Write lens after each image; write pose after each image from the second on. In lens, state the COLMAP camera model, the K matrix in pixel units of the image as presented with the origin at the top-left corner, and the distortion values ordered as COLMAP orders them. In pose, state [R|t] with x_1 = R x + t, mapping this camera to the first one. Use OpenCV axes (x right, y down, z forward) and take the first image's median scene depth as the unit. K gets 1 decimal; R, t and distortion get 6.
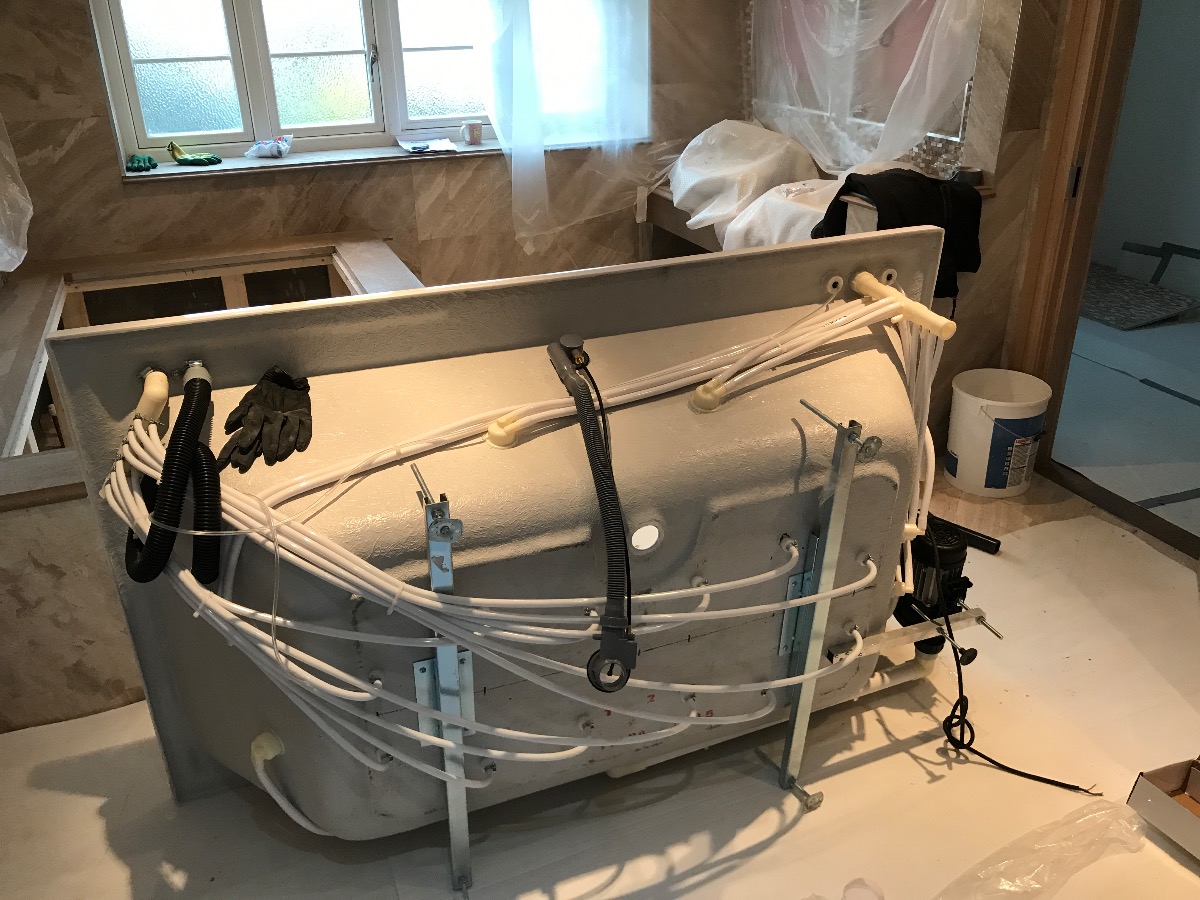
lens RADIAL K [[981.9, 0, 600.9], [0, 981.9, 440.4], [0, 0, 1]] dist [0.035075, -0.036978]
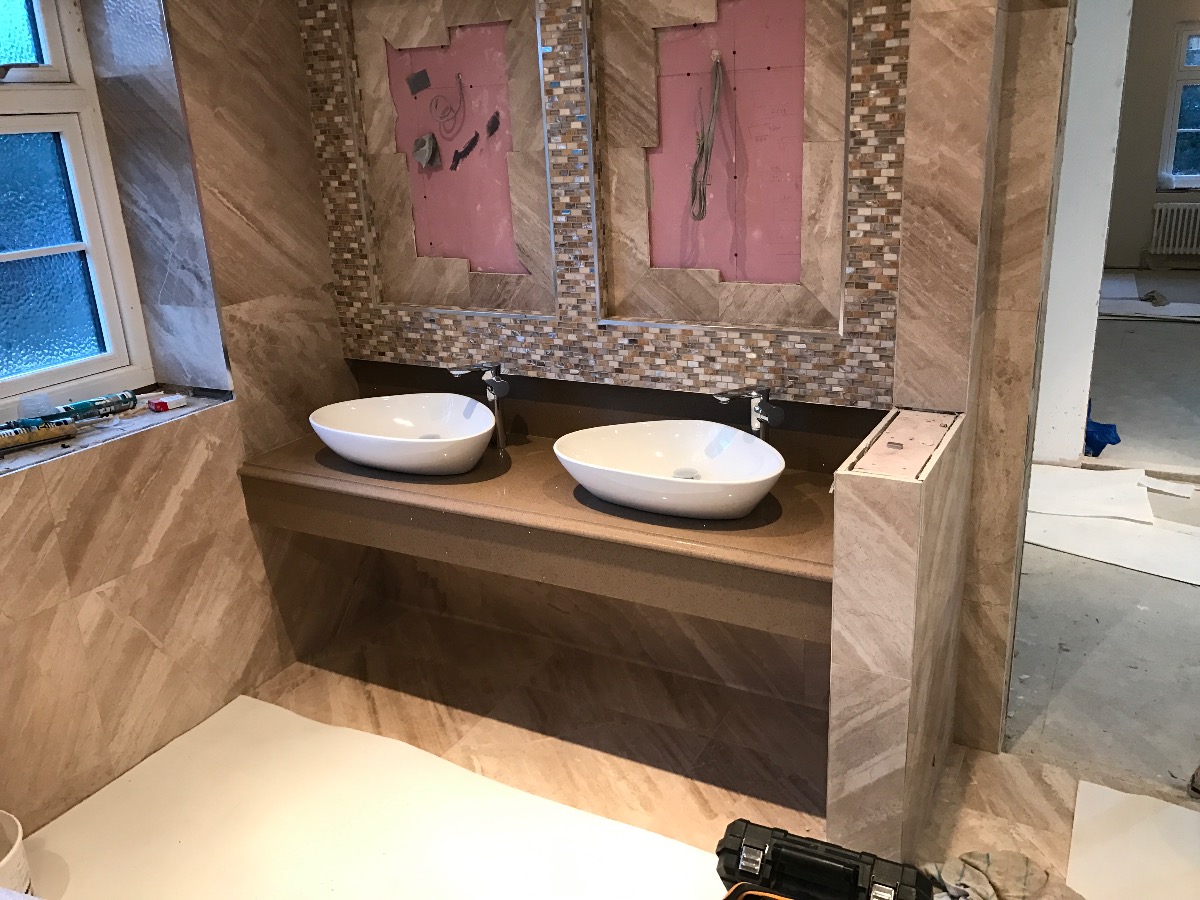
lens RADIAL K [[981.9, 0, 598.2], [0, 981.9, 447.6], [0, 0, 1]] dist [0.035075, -0.036978]
pose [[0.783500, -0.226234, 0.578745, -0.135017], [0.300624, 0.953122, -0.034404, -0.197288], [-0.543831, 0.200940, 0.814783, 0.424259]]
